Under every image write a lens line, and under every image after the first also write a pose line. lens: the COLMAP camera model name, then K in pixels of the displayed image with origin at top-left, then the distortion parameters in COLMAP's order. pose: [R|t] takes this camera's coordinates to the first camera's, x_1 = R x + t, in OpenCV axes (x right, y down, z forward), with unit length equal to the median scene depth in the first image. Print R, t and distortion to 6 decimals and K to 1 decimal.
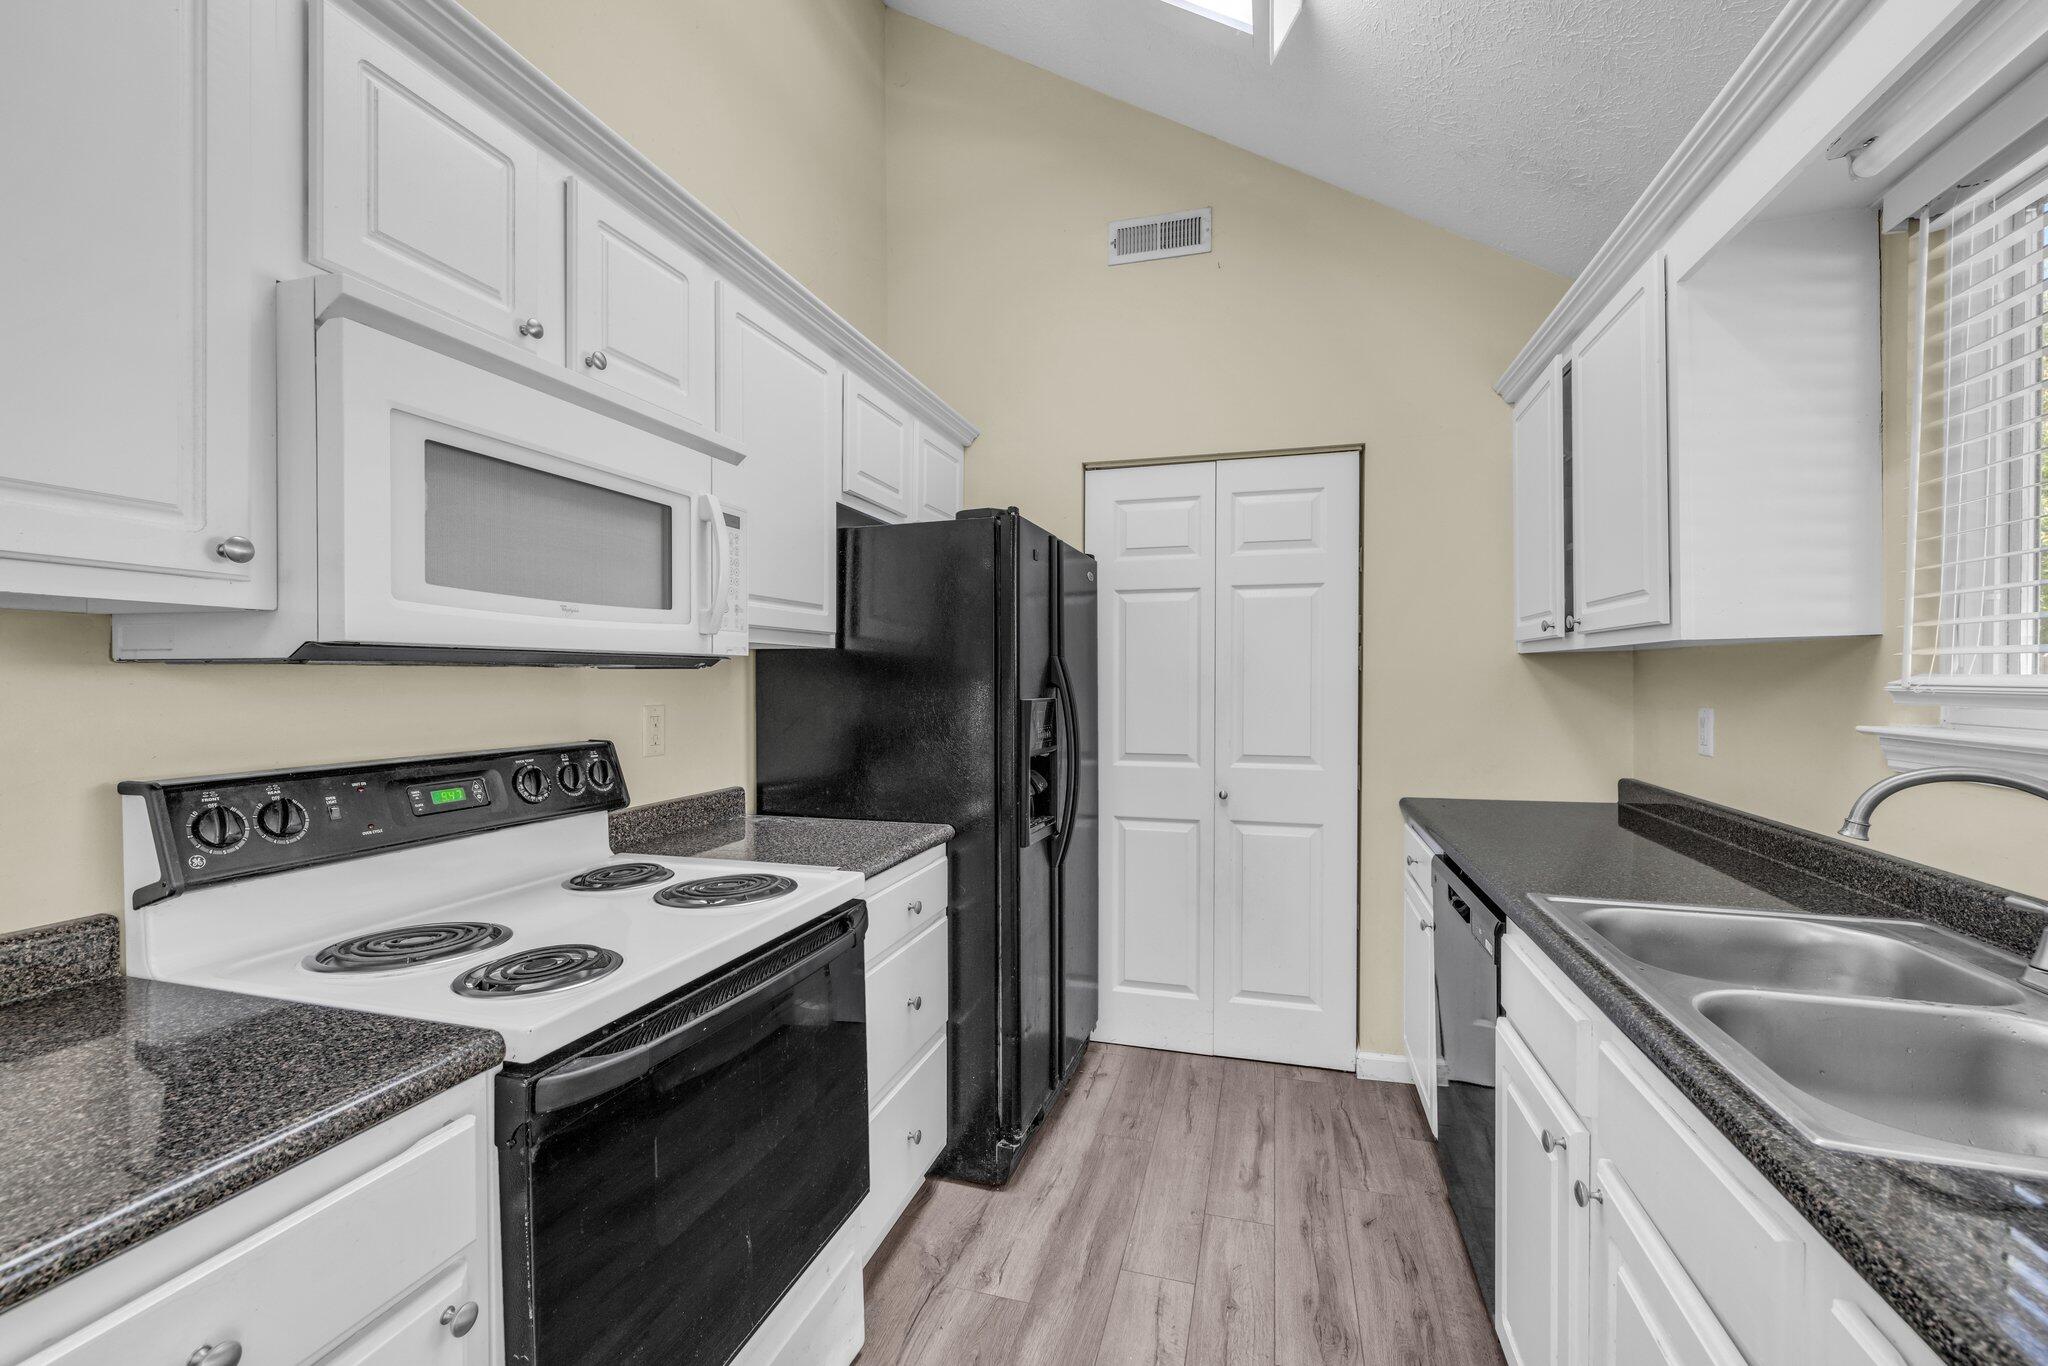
lens RADIAL K [[861.8, 0, 1024.0], [0, 861.8, 683.0], [0, 0, 1]] dist [-0.001027, 0.000226]
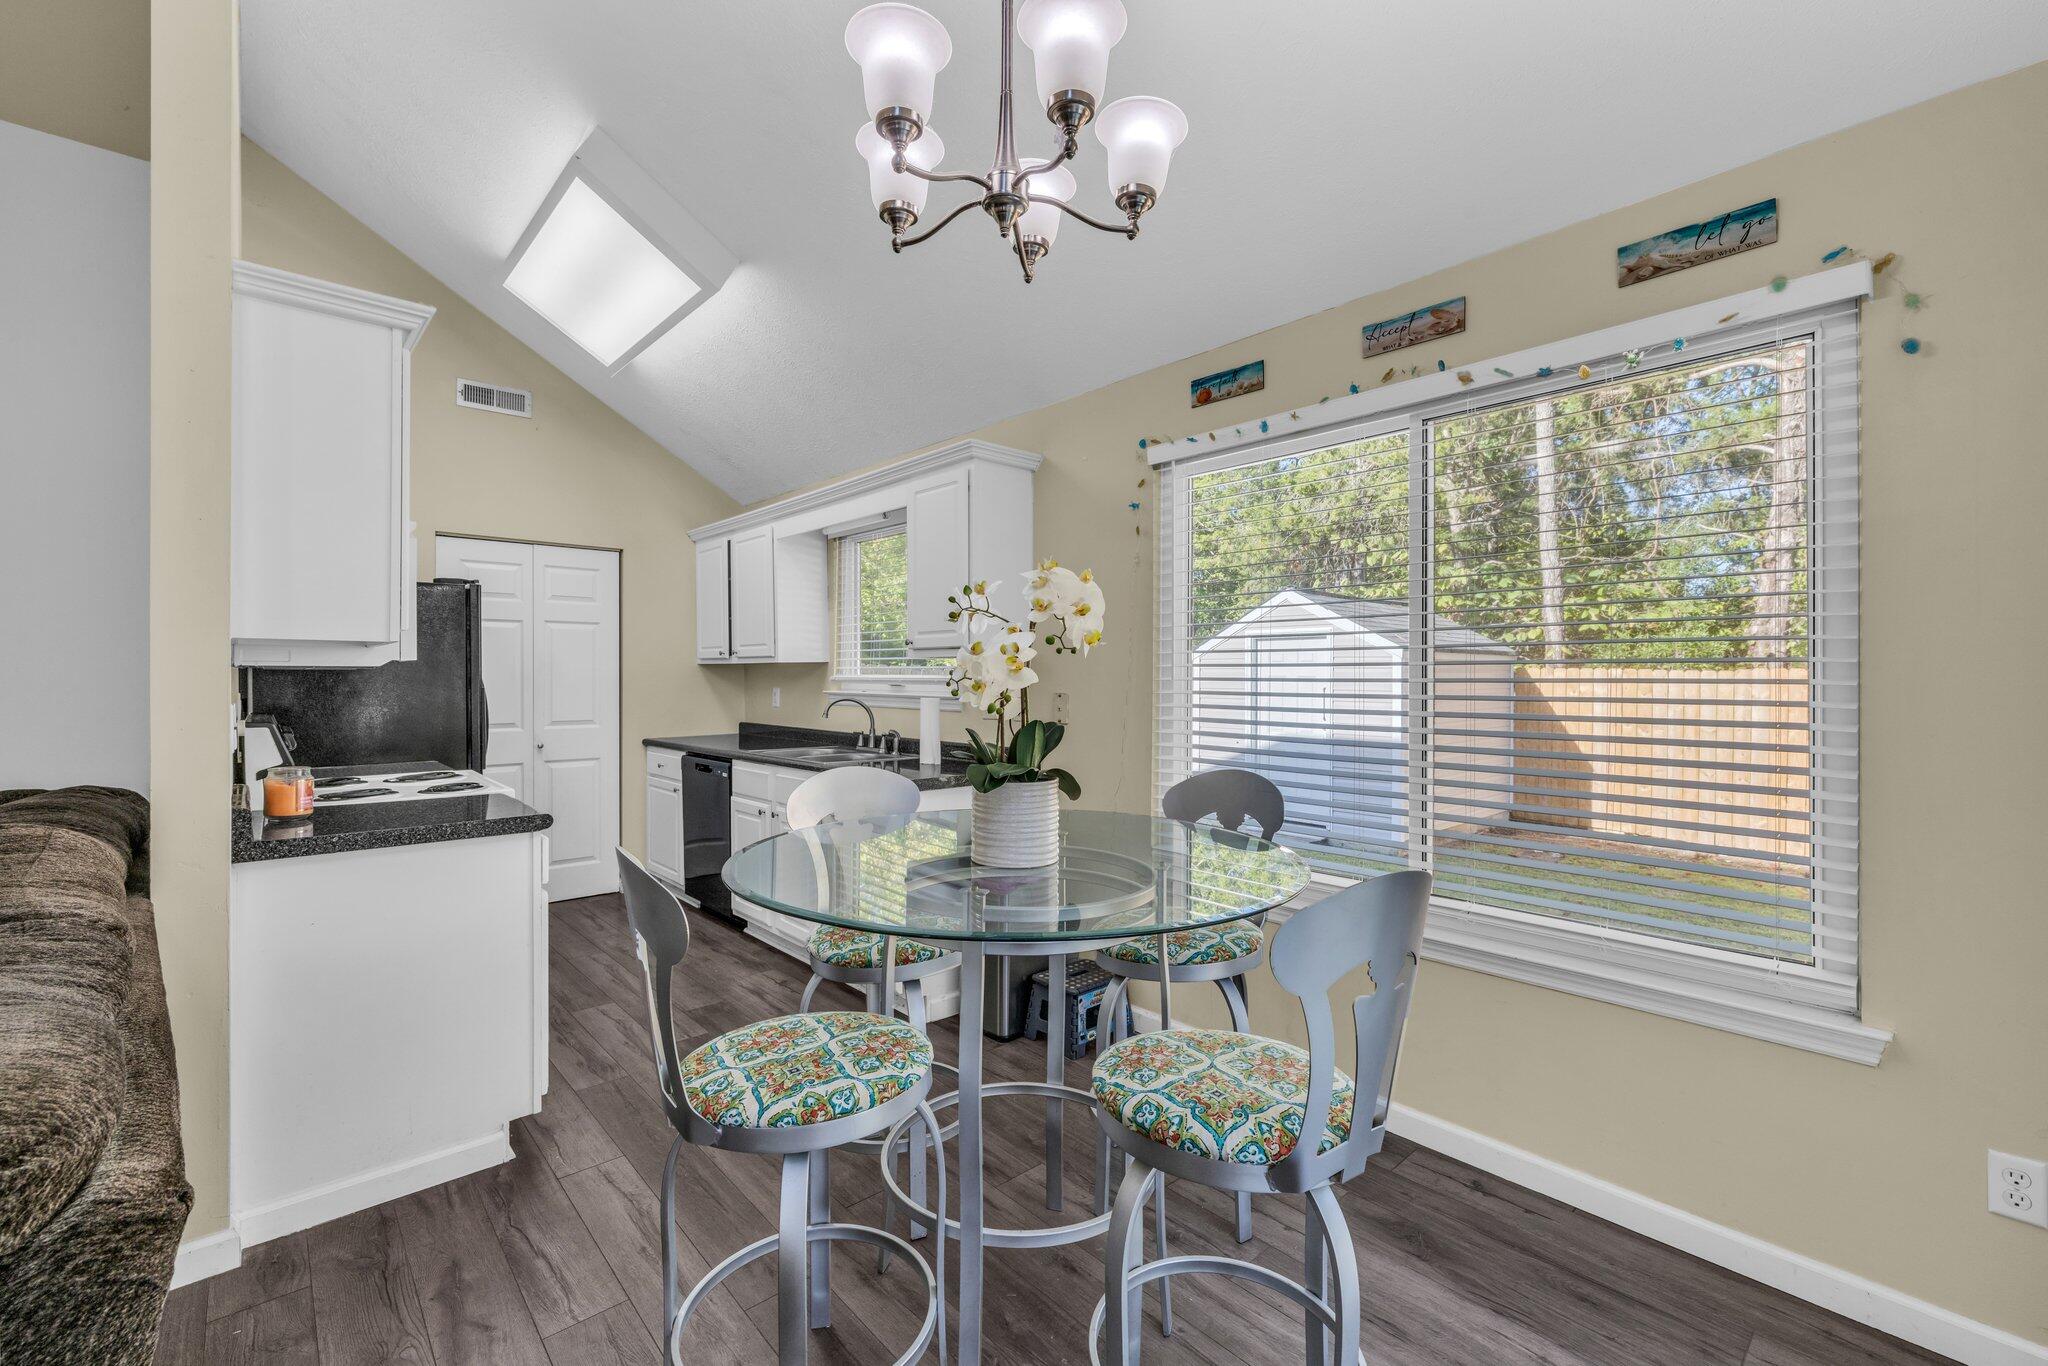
lens RADIAL K [[861.8, 0, 1024.0], [0, 861.8, 683.0], [0, 0, 1]] dist [-0.001027, 0.000226]
pose [[0.523211, -0.001818, 0.852201, -0.924009], [0.006036, 0.999981, -0.001572, 0.021461], [-0.852182, 0.005966, 0.523212, -0.883528]]
